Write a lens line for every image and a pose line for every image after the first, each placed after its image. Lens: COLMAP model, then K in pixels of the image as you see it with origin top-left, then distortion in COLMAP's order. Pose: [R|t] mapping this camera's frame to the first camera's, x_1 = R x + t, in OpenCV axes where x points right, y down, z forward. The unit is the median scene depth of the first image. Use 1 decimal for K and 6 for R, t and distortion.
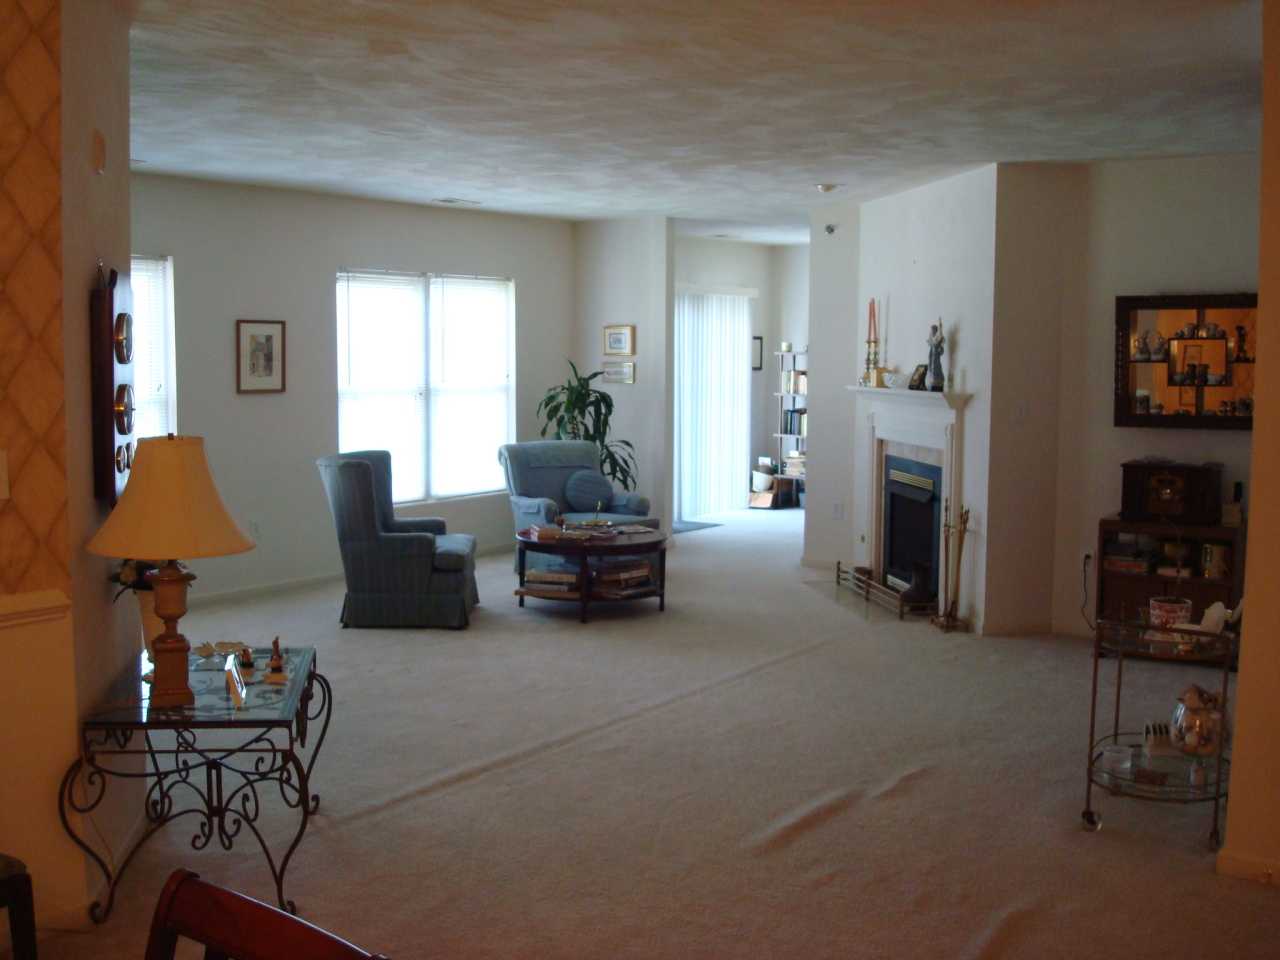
lens RADIAL K [[1340.0, 0, 618.8], [0, 1340.0, 467.0], [0, 0, 1]] dist [-0.086235, -0.083208]
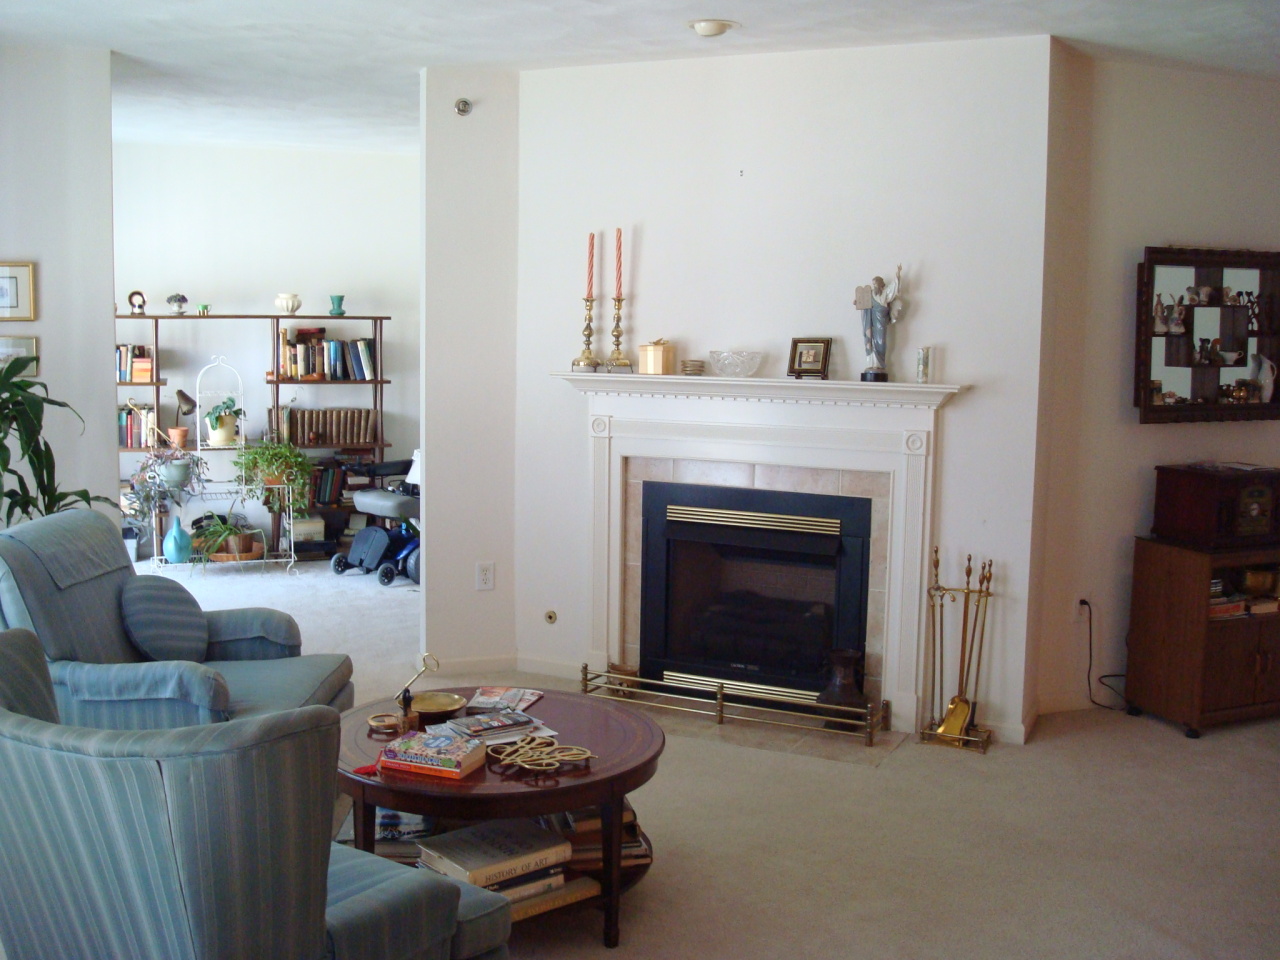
lens RADIAL K [[1340.0, 0, 618.8], [0, 1340.0, 467.0], [0, 0, 1]] dist [-0.086235, -0.083208]
pose [[0.570271, -0.080031, 0.817549, -0.254324], [0.055167, 0.996727, 0.059090, -0.043075], [-0.819602, 0.011404, 0.572820, 0.521398]]
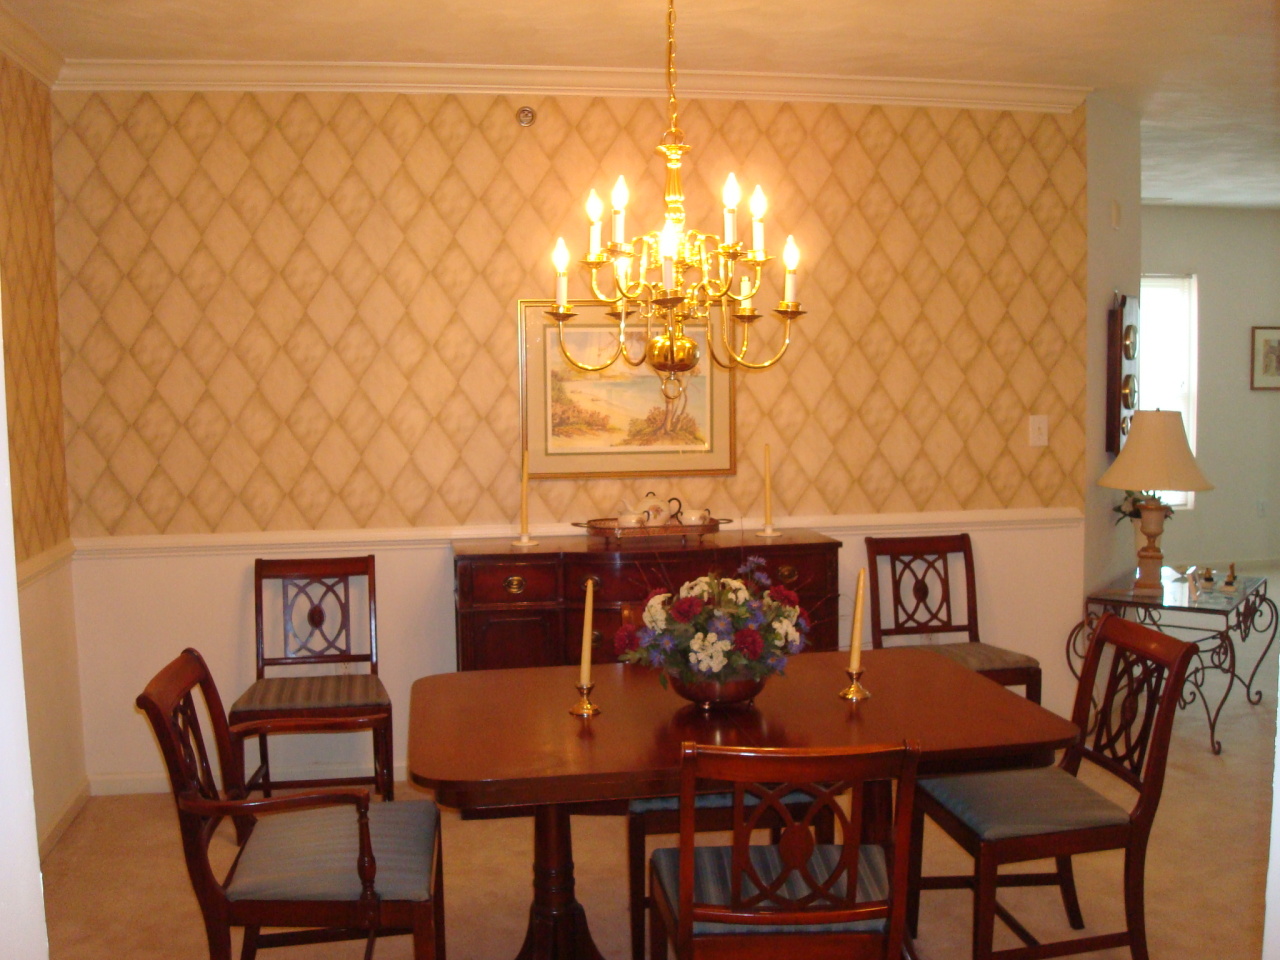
lens RADIAL K [[1179.3, 0, 636.5], [0, 1179.3, 461.1], [0, 0, 1]] dist [-0.090906, -0.051948]
pose [[0.705819, 0.044033, -0.707022, 0.156673], [-0.041778, 0.998916, 0.020505, 0.031221], [0.707159, 0.015065, 0.706894, -0.300404]]
